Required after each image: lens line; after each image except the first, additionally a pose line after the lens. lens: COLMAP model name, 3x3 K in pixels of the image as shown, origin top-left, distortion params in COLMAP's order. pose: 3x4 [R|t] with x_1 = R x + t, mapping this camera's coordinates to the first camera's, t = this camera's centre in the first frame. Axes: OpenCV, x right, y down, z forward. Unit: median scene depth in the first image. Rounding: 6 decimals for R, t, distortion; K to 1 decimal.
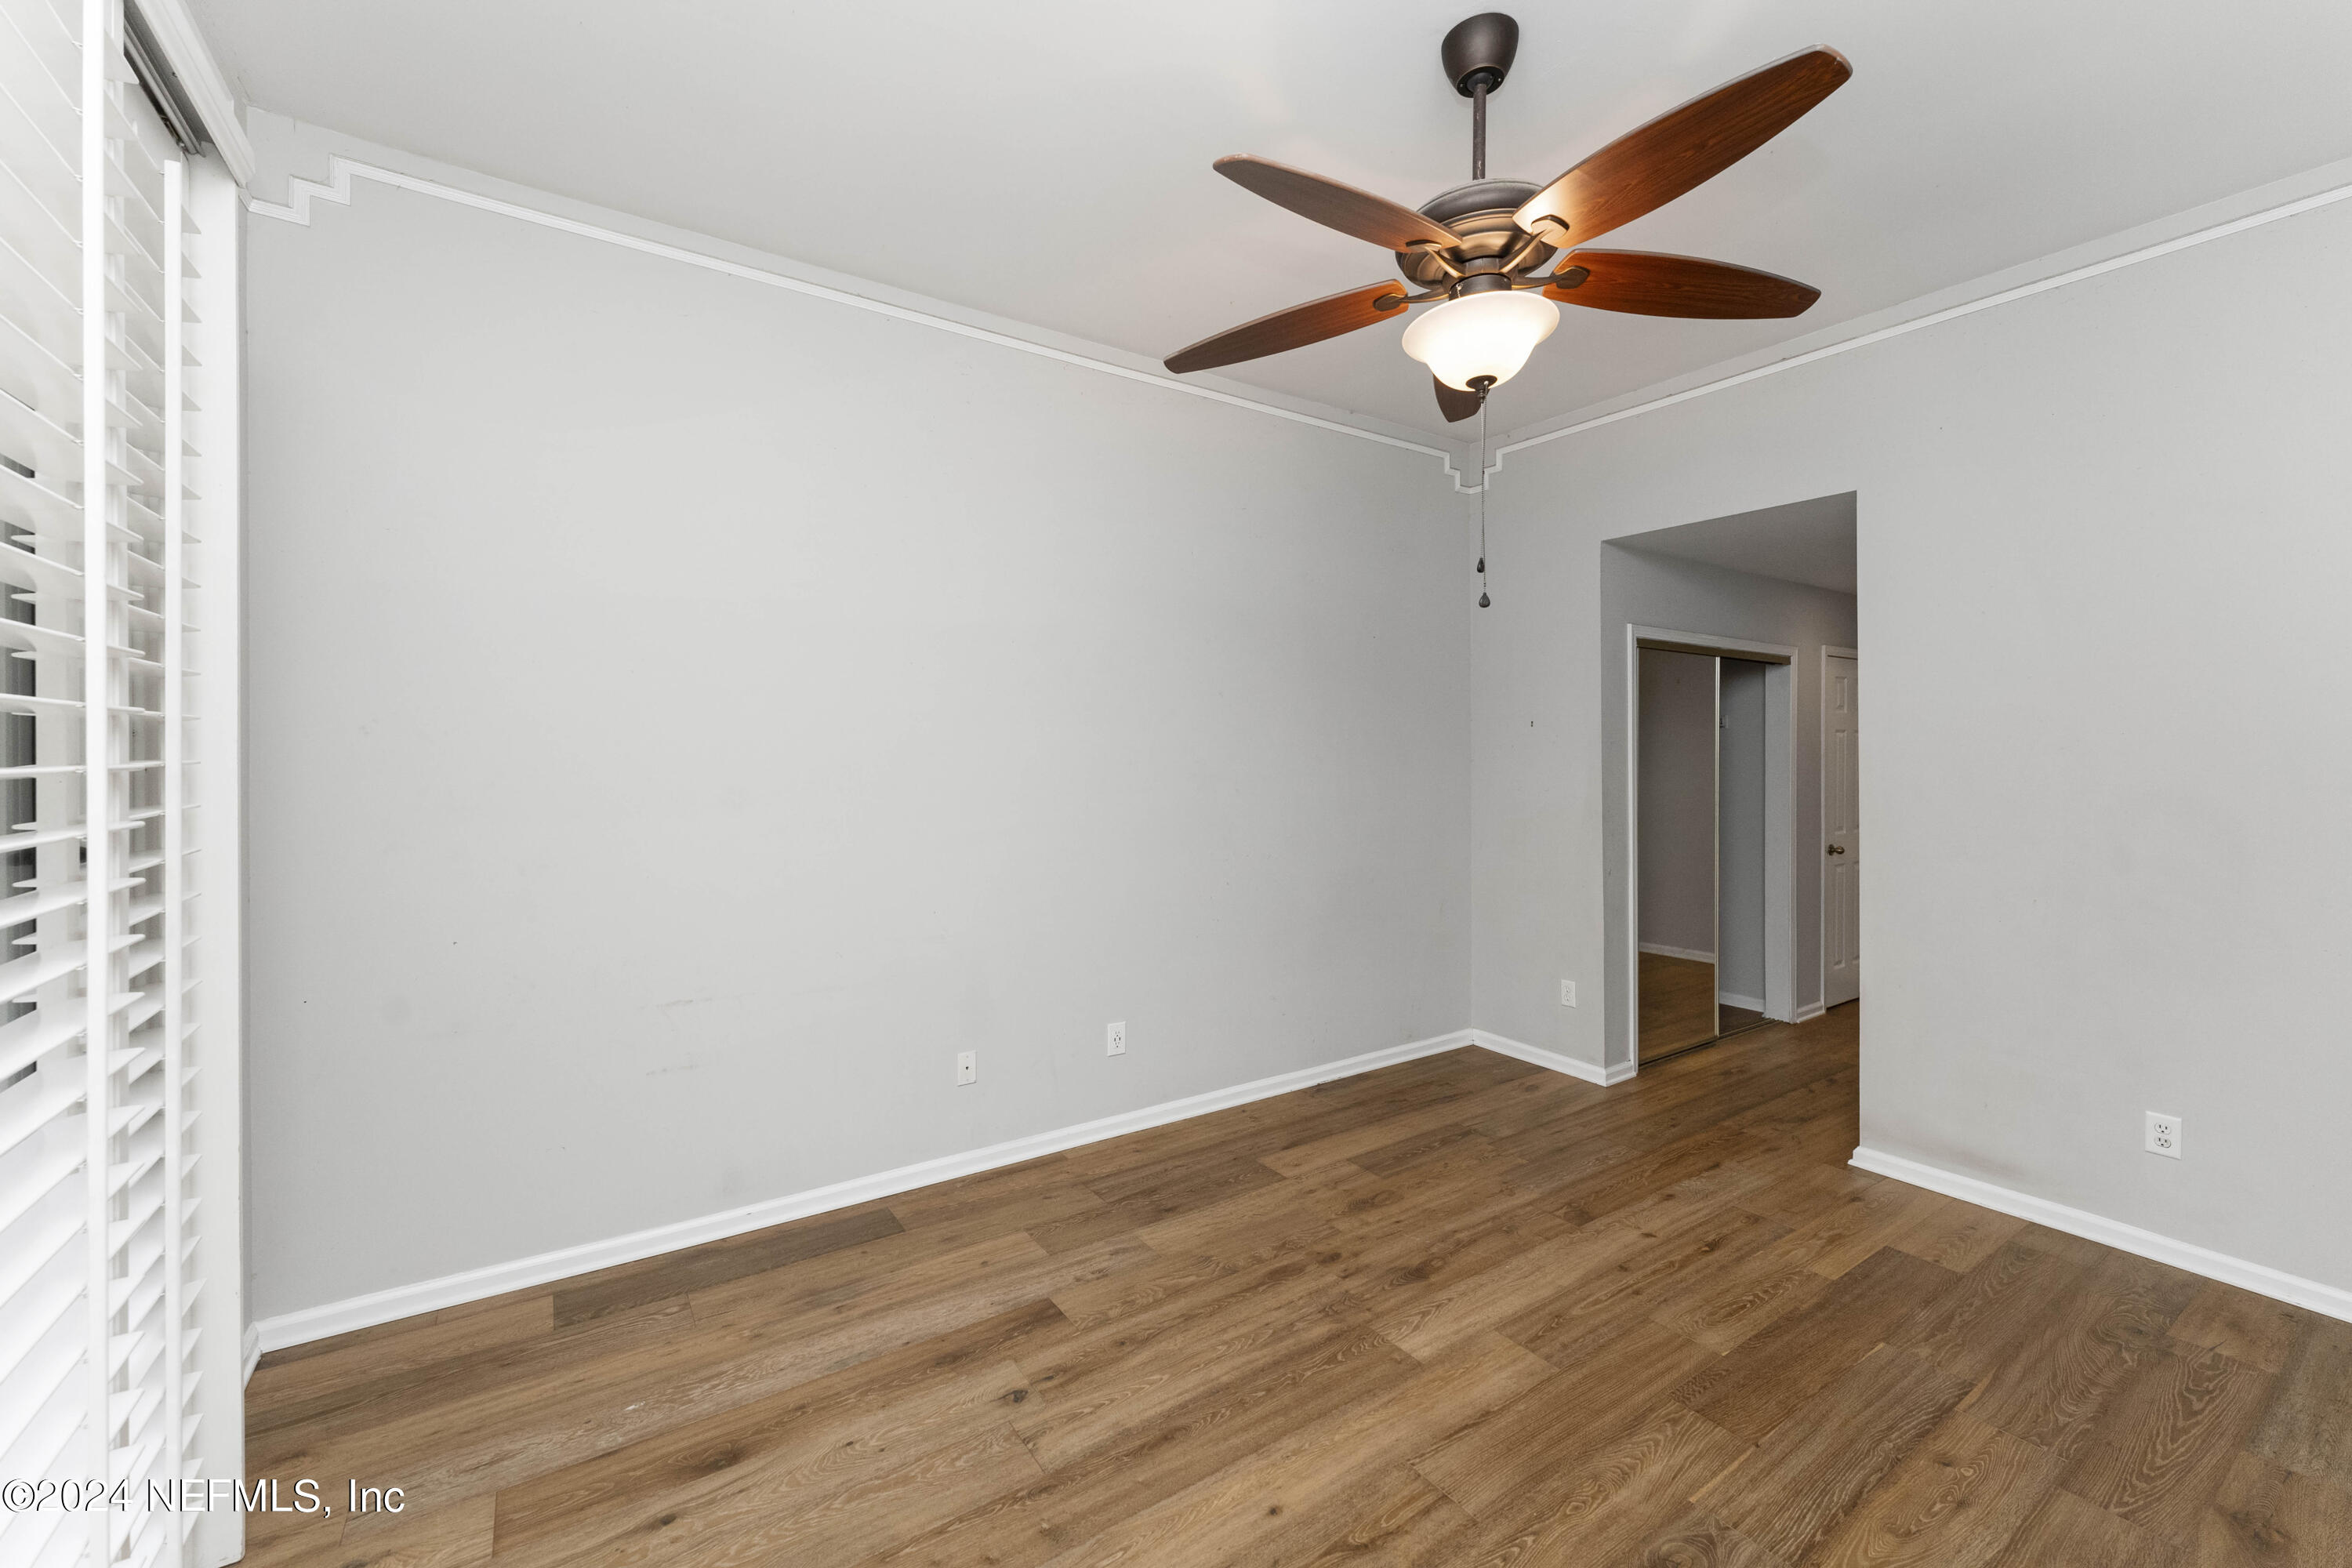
lens RADIAL K [[936.3, 0, 1177.1], [0, 936.3, 772.7], [0, 0, 1]] dist [-0.001007, 0.000853]
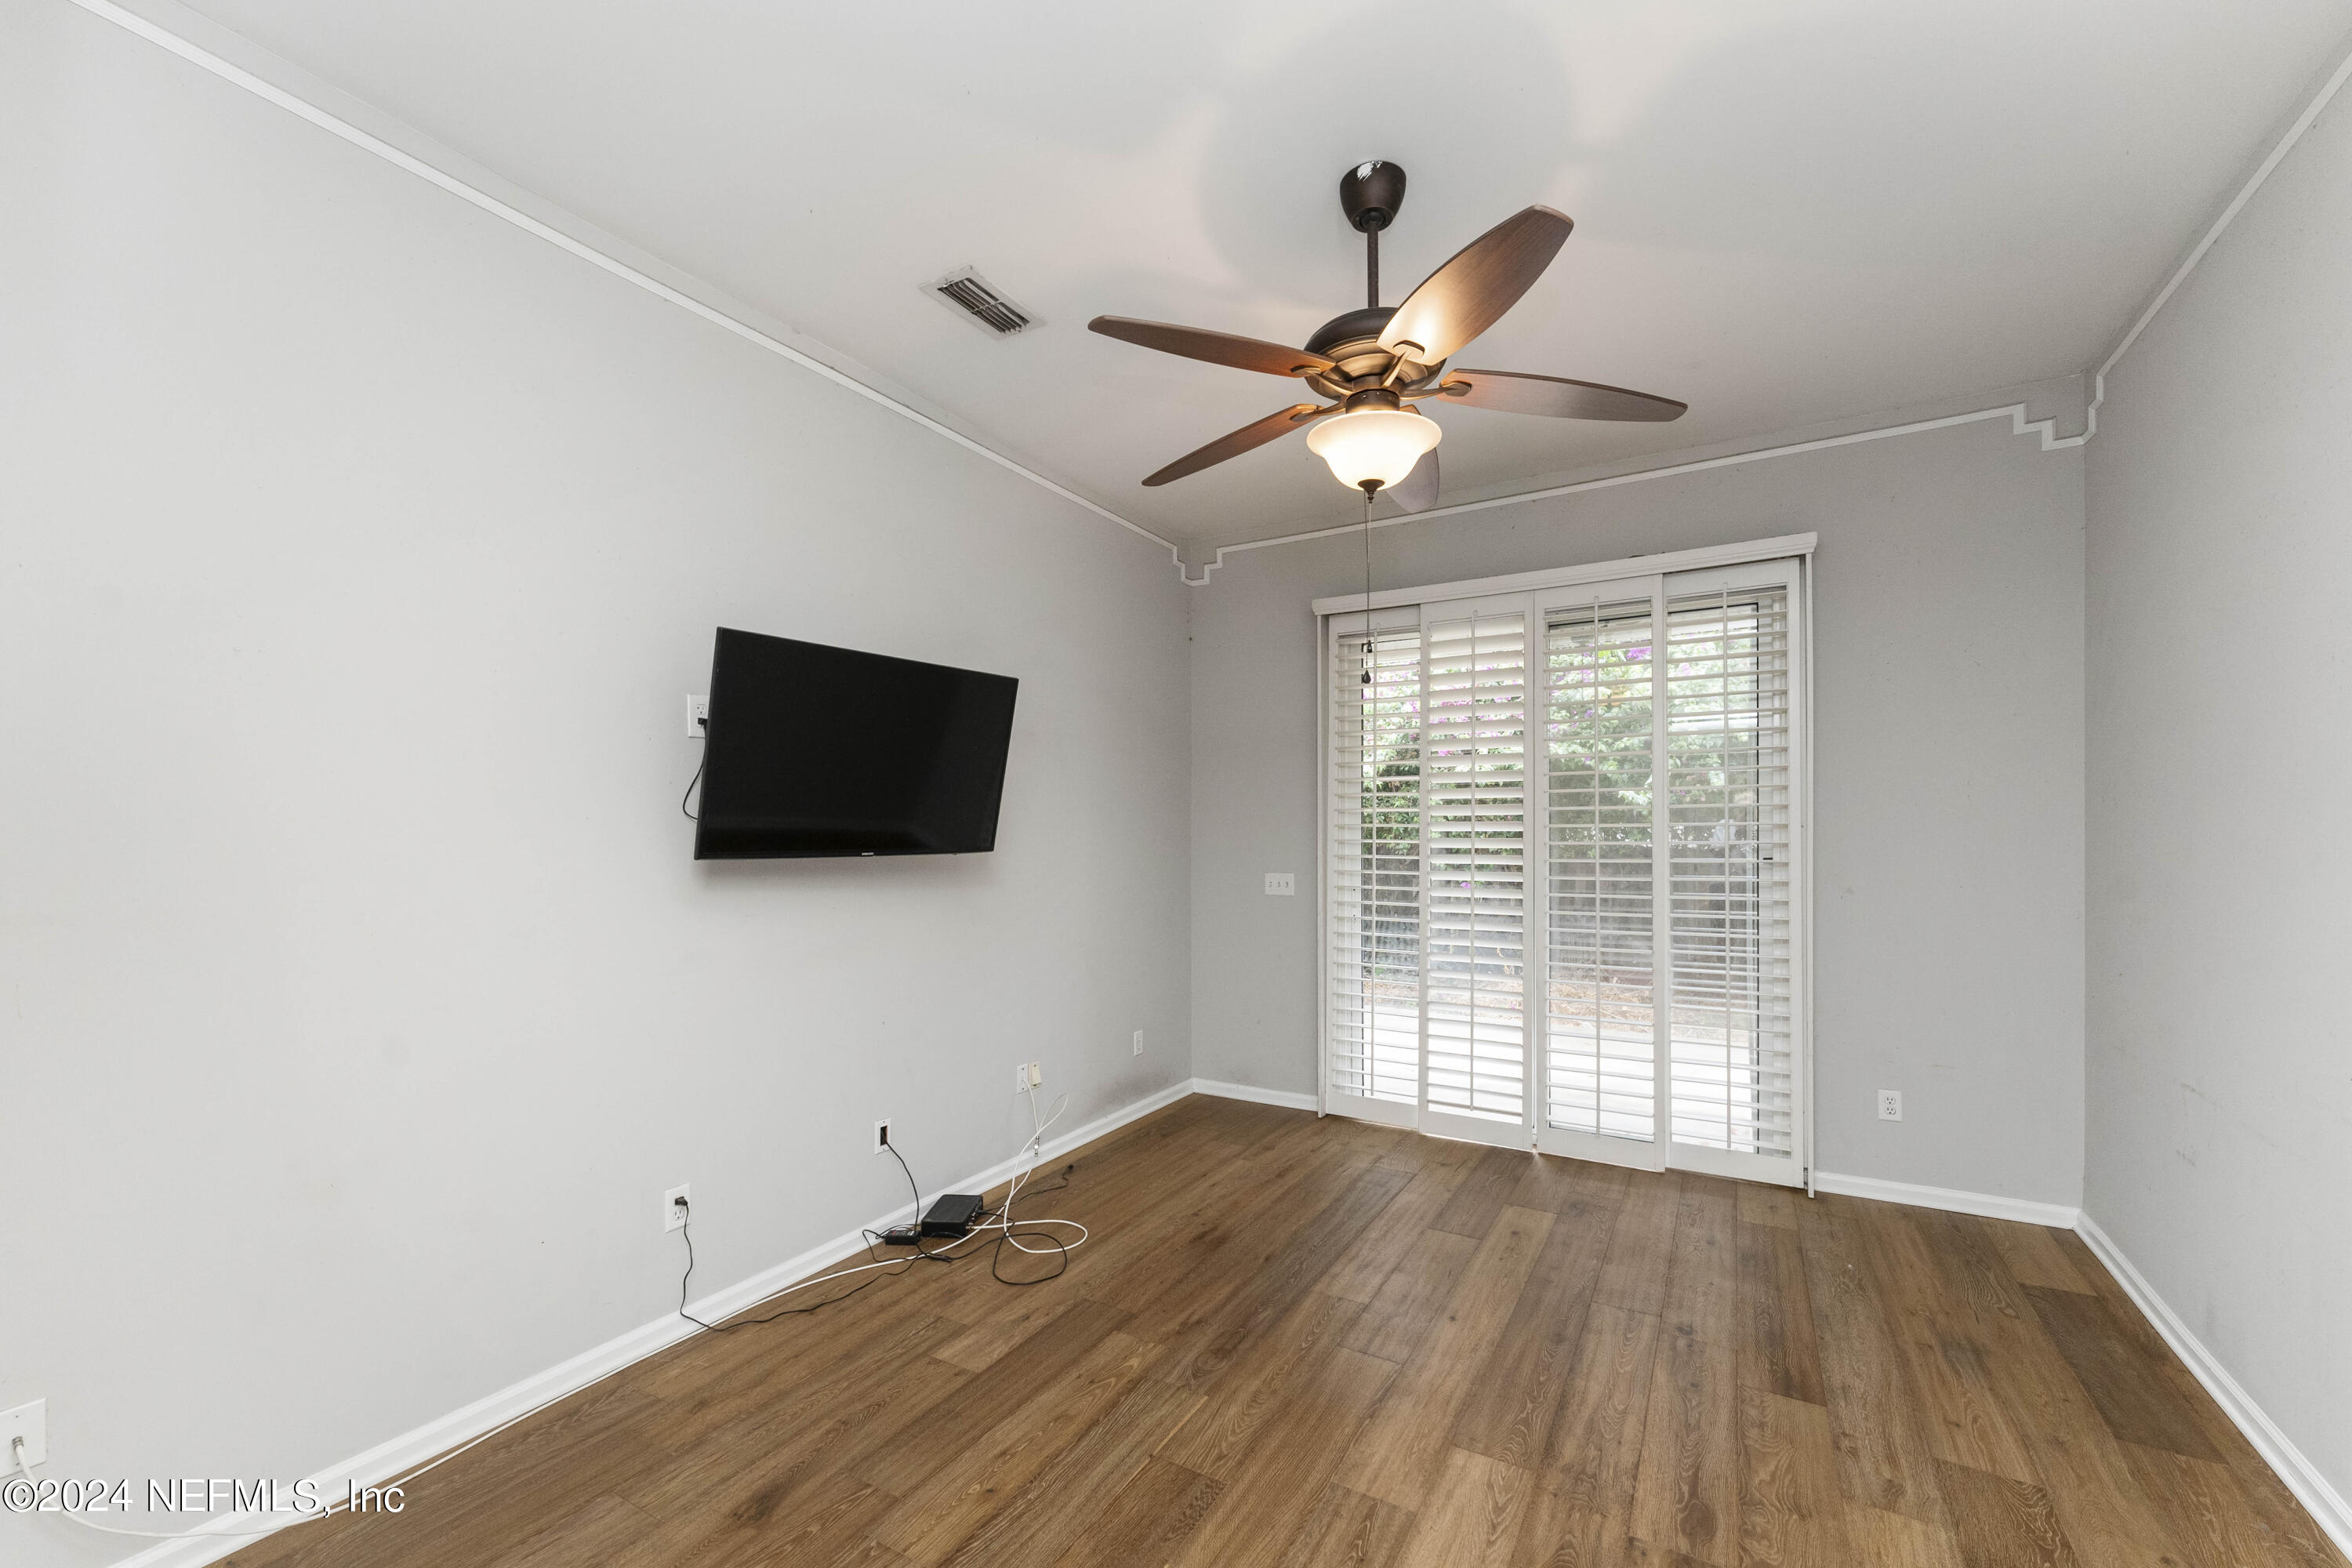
lens RADIAL K [[936.3, 0, 1174.5], [0, 936.3, 798.2], [0, 0, 1]] dist [-0.001007, 0.000853]
pose [[-0.899012, -0.015884, -0.437637, 0.964527], [-0.007933, 0.999769, -0.019990, -0.009348], [0.437853, -0.014499, -0.898930, 1.778661]]
